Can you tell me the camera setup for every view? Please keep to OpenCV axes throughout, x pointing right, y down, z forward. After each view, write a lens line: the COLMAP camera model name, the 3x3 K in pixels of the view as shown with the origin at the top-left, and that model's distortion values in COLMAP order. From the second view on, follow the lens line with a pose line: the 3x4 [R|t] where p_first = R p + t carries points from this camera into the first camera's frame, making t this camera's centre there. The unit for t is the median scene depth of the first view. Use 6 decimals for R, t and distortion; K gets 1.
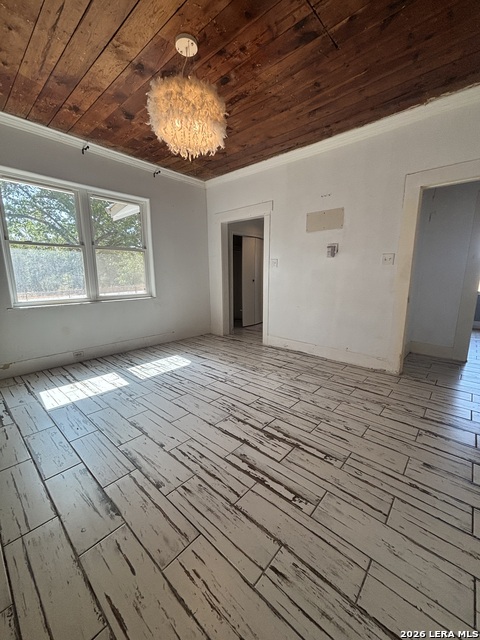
lens RADIAL K [[258.6, 0, 240.0], [0, 258.6, 320.0], [0, 0, 1]] dist [0.004194, 0.000719]
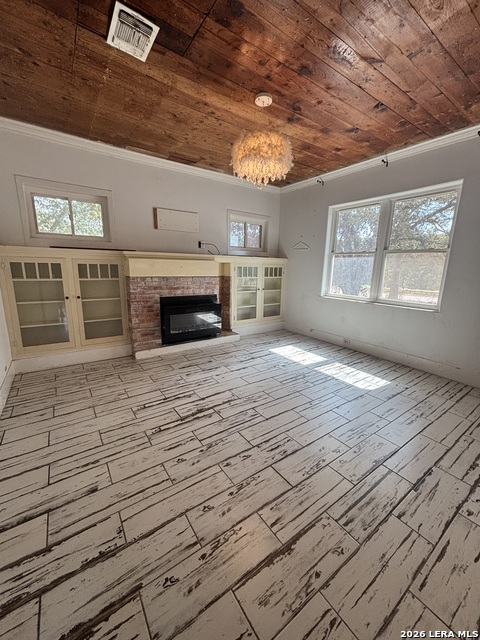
lens RADIAL K [[258.6, 0, 240.0], [0, 258.6, 320.0], [0, 0, 1]] dist [0.004194, 0.000719]
pose [[-0.231855, 0.195929, -0.952814, 0.967522], [-0.198423, 0.949385, 0.243507, -0.245016], [0.952298, 0.245519, -0.181243, 1.076929]]
